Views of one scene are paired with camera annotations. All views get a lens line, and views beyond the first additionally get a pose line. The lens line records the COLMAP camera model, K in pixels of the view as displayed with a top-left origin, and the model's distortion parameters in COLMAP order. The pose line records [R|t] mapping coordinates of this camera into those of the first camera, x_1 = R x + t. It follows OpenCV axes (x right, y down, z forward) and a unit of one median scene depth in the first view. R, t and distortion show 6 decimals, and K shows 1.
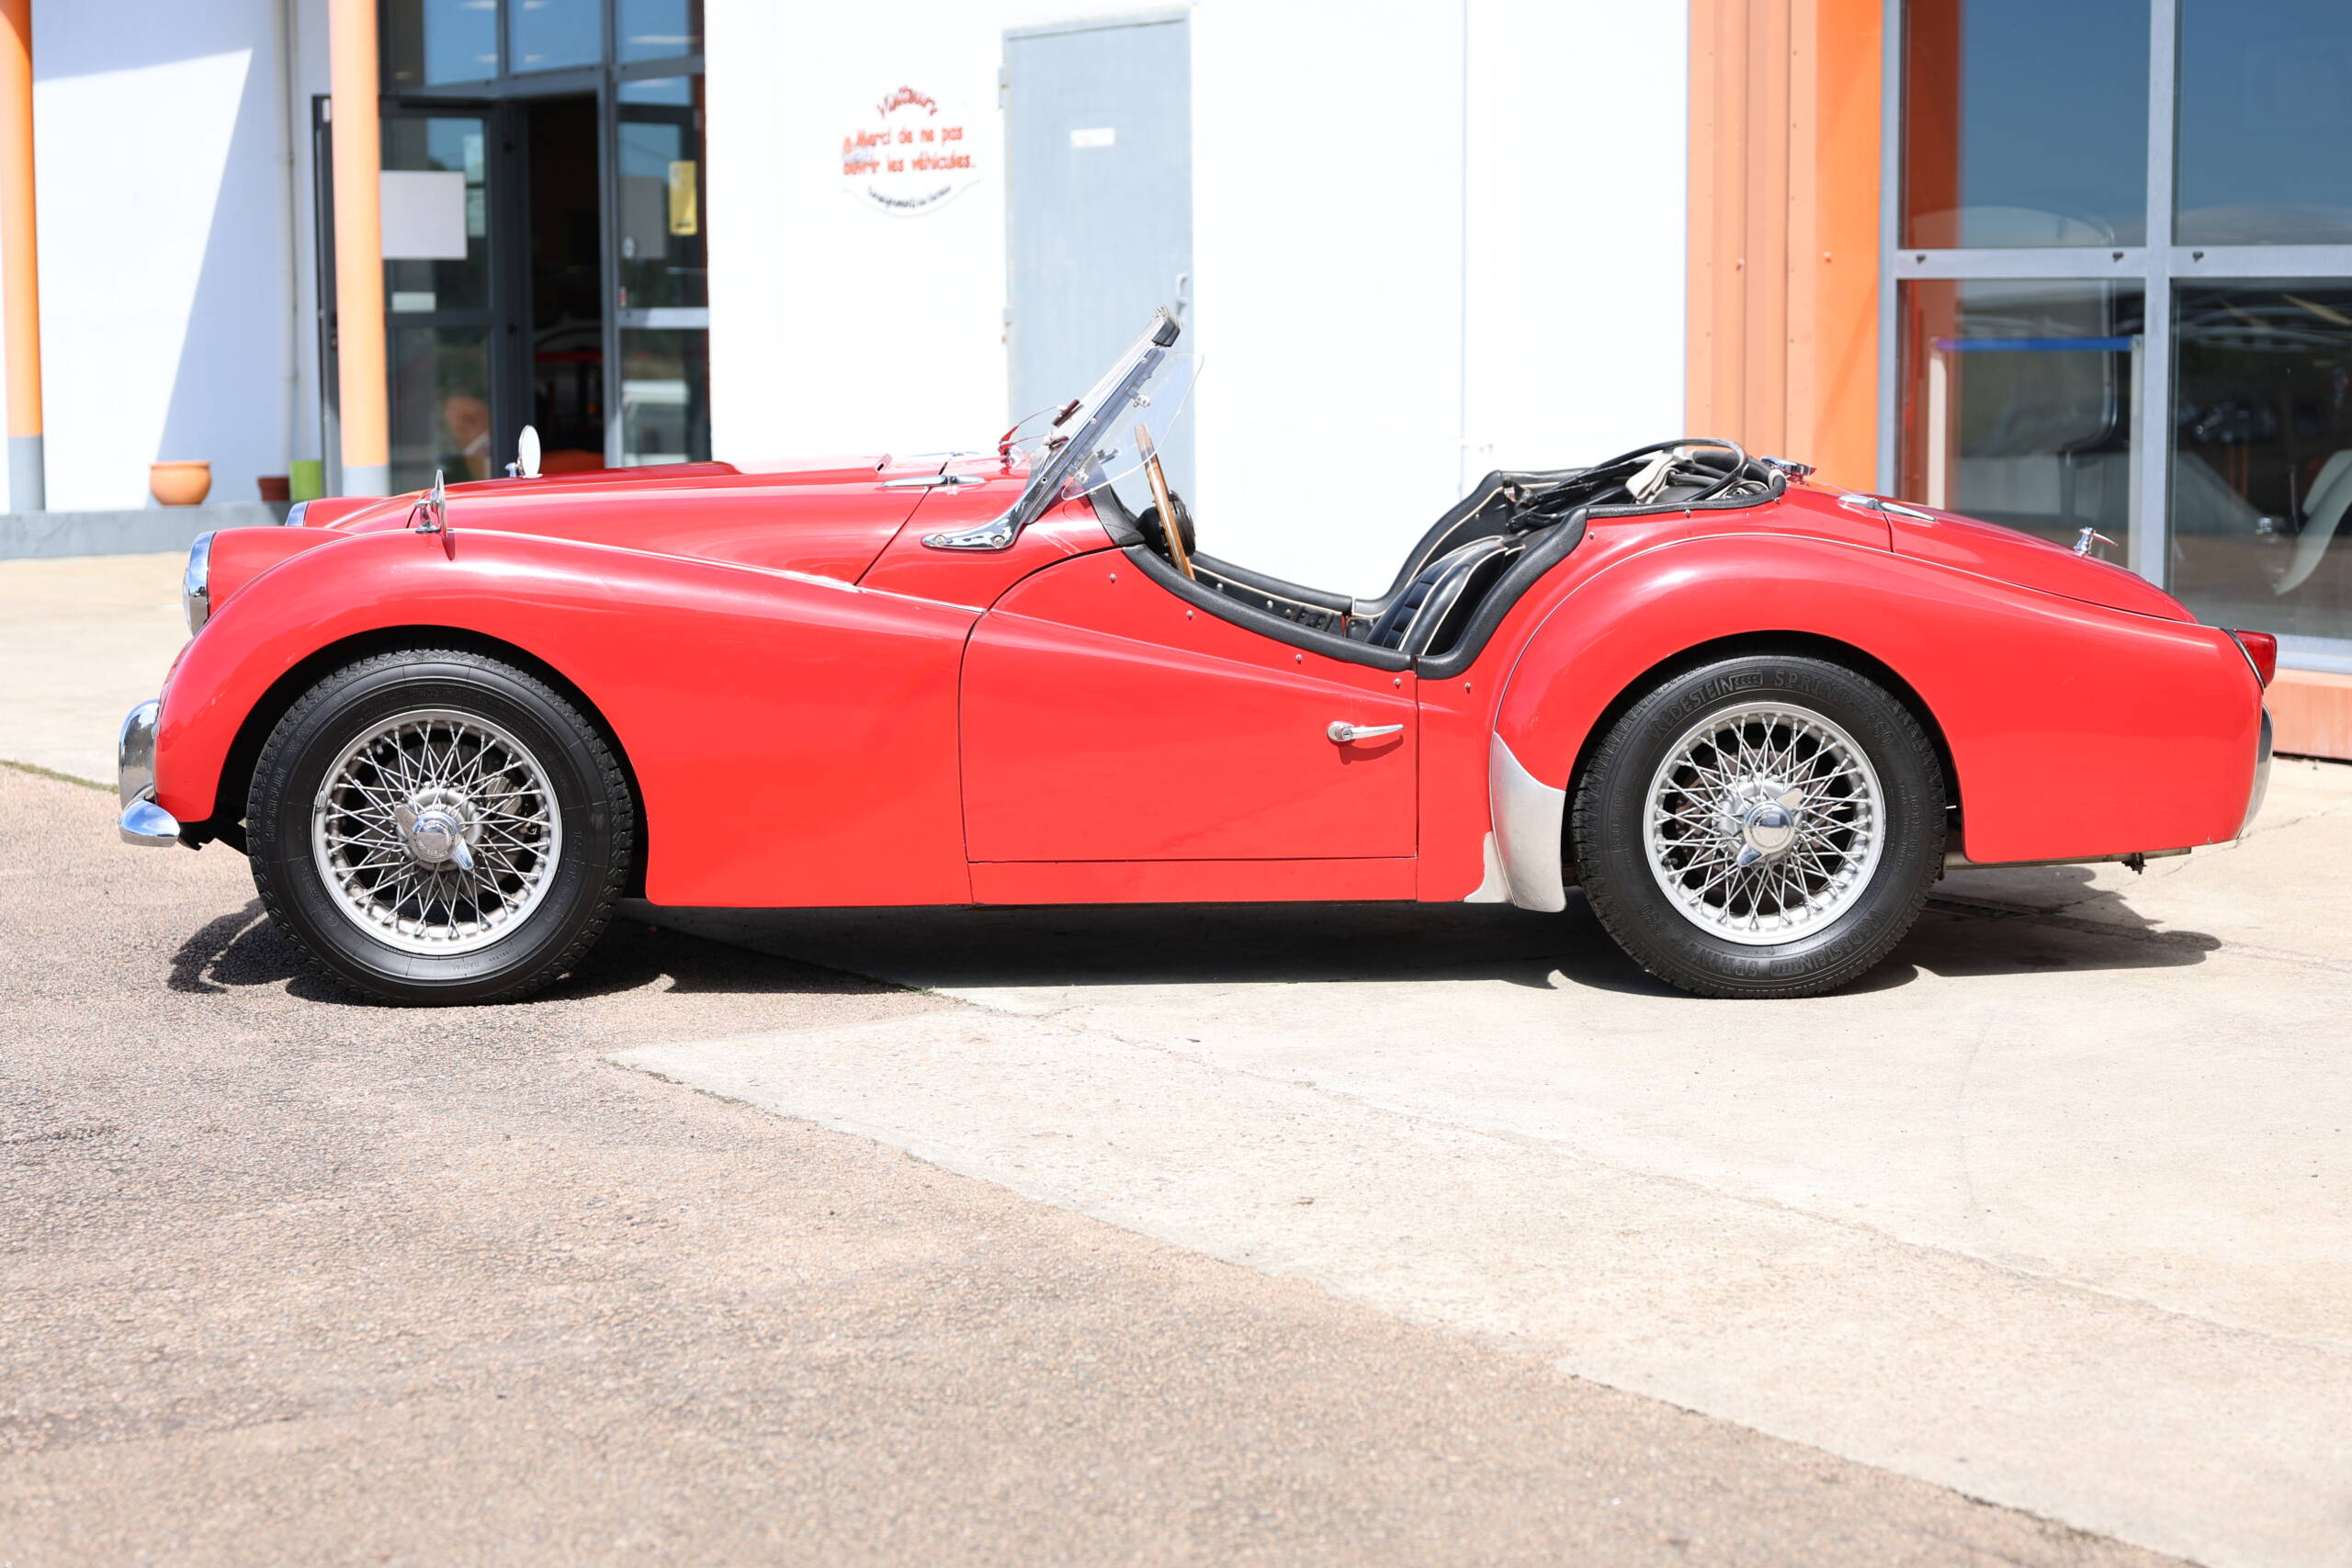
lens RADIAL K [[3924.3, 0, 1176.0], [0, 3924.3, 784.0], [0, 0, 1]] dist [0.011116, 0.015878]
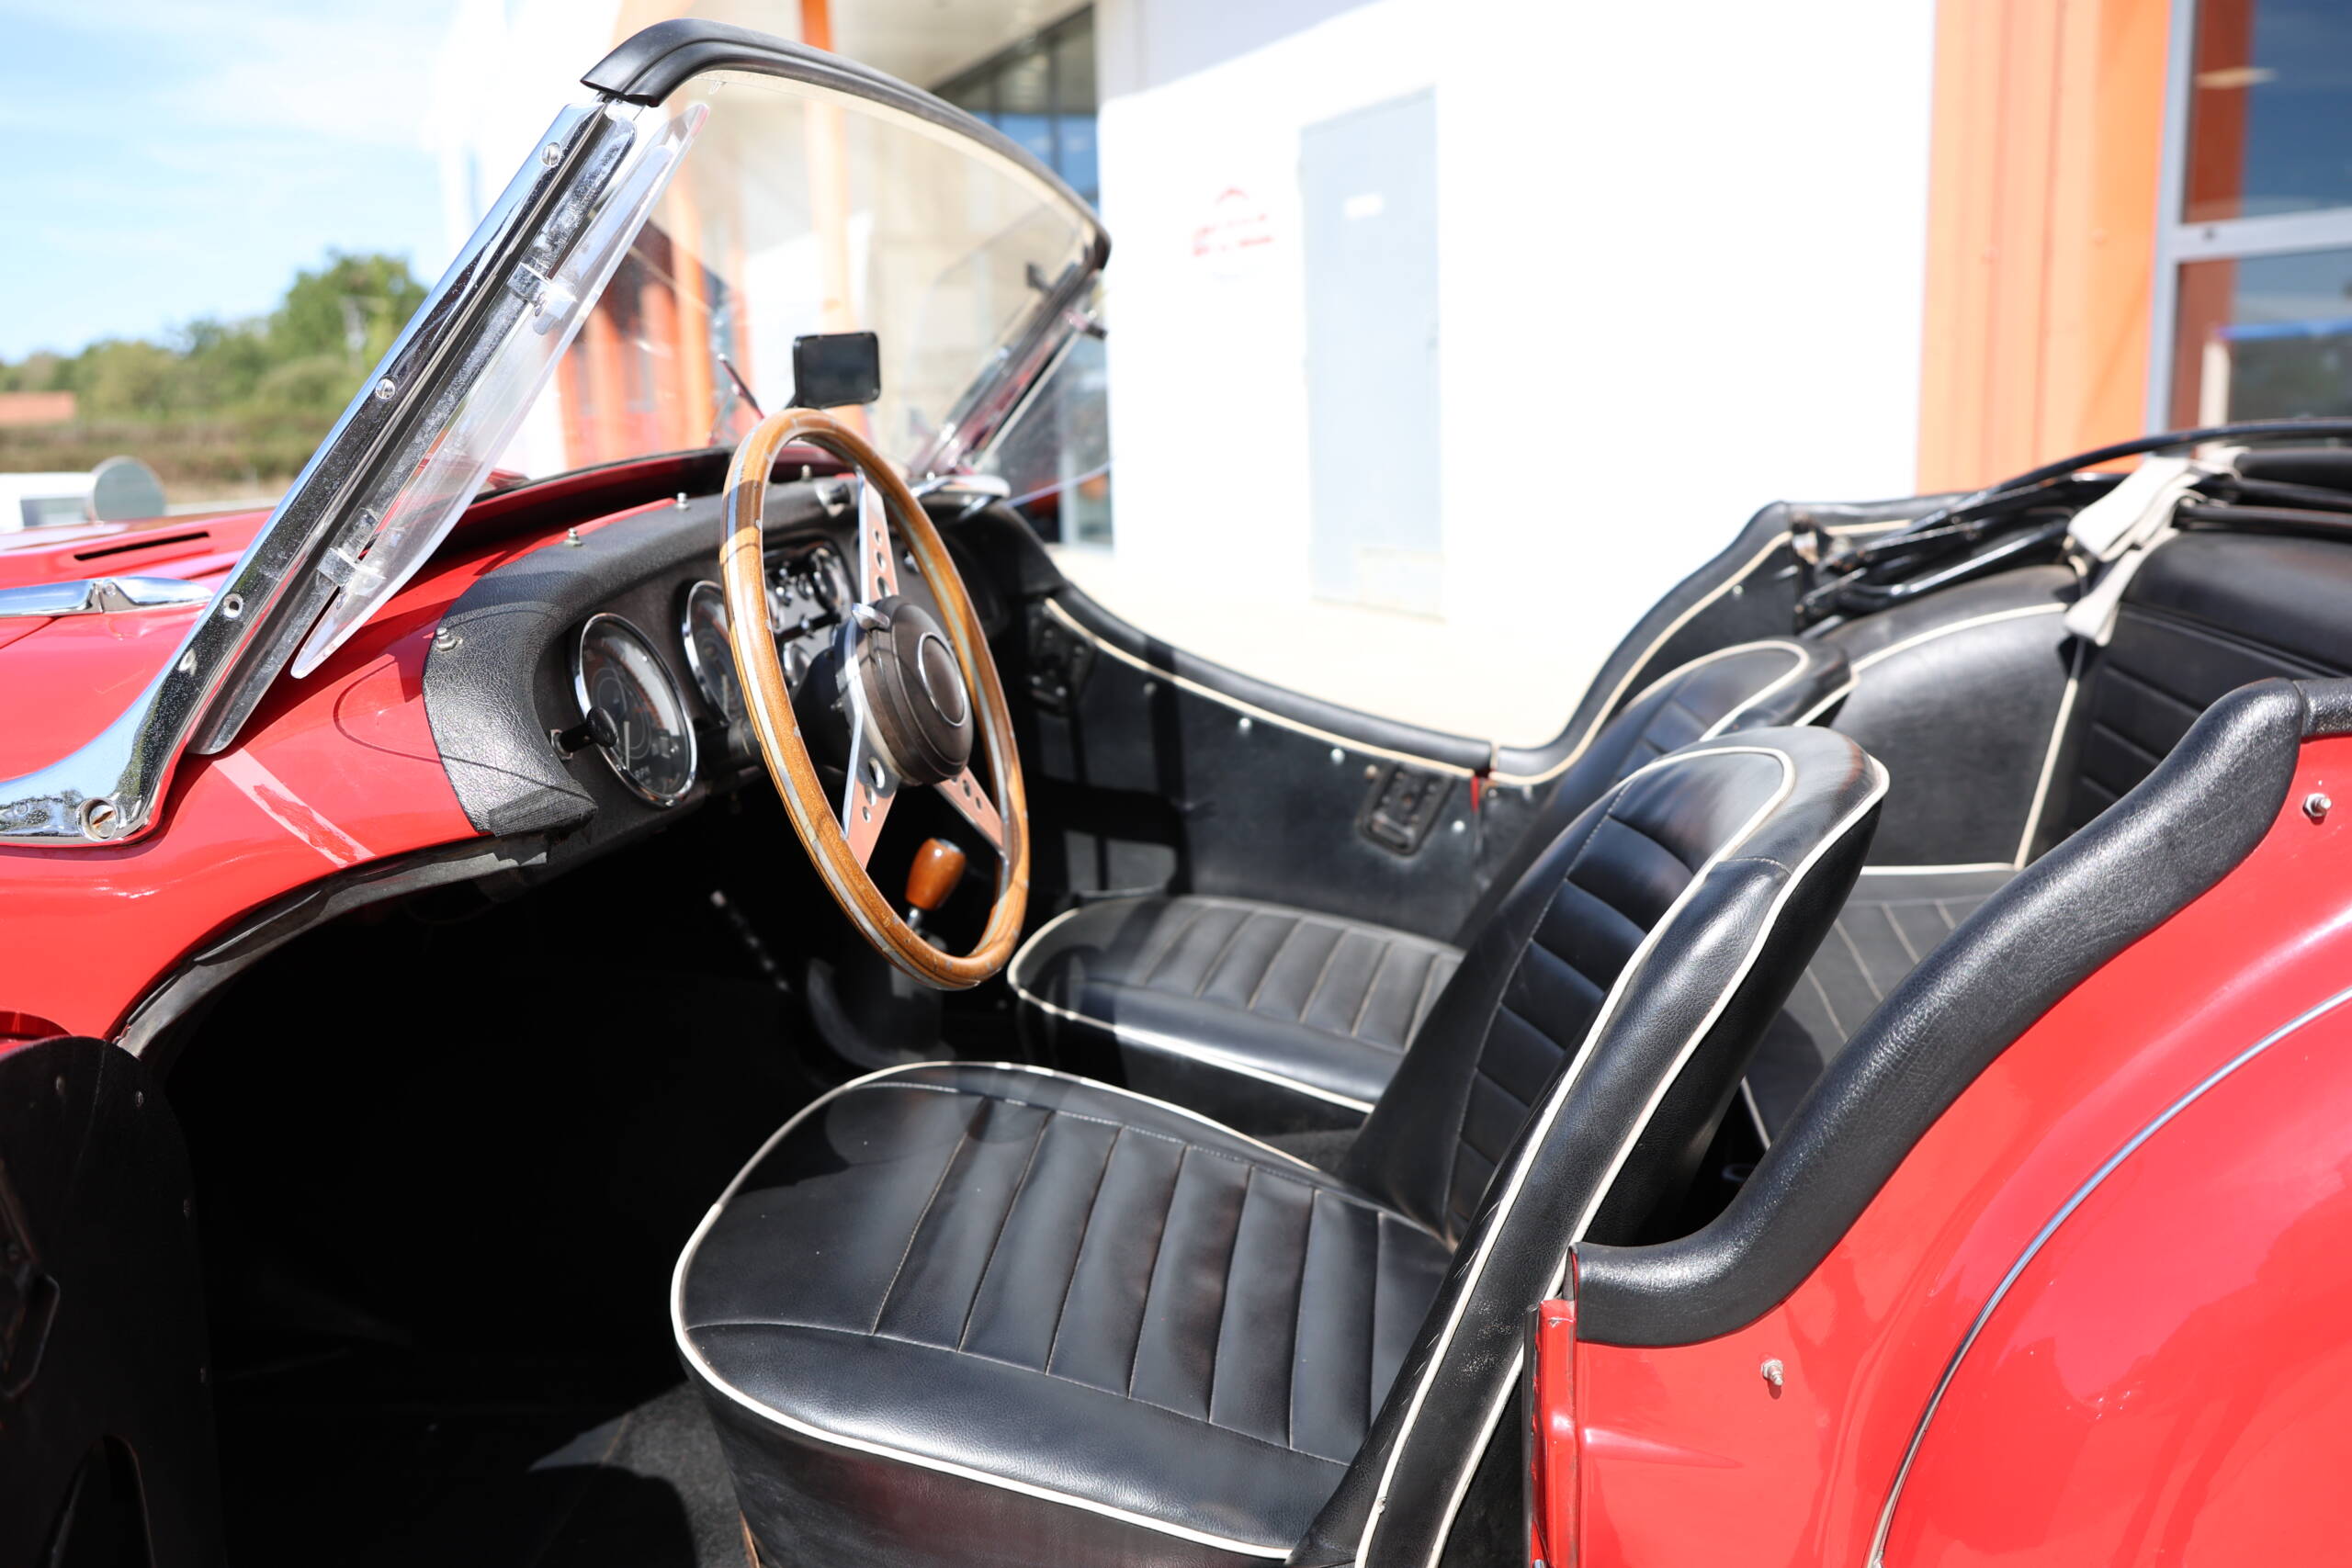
lens RADIAL K [[1841.7, 0, 1176.0], [0, 1841.7, 784.0], [0, 0, 1]] dist [-0.005057, -0.004948]
pose [[0.982831, 0.007359, -0.184362, 0.049195], [0.008343, 0.996410, 0.084250, -0.064100], [0.184320, -0.084342, 0.979241, 0.749400]]
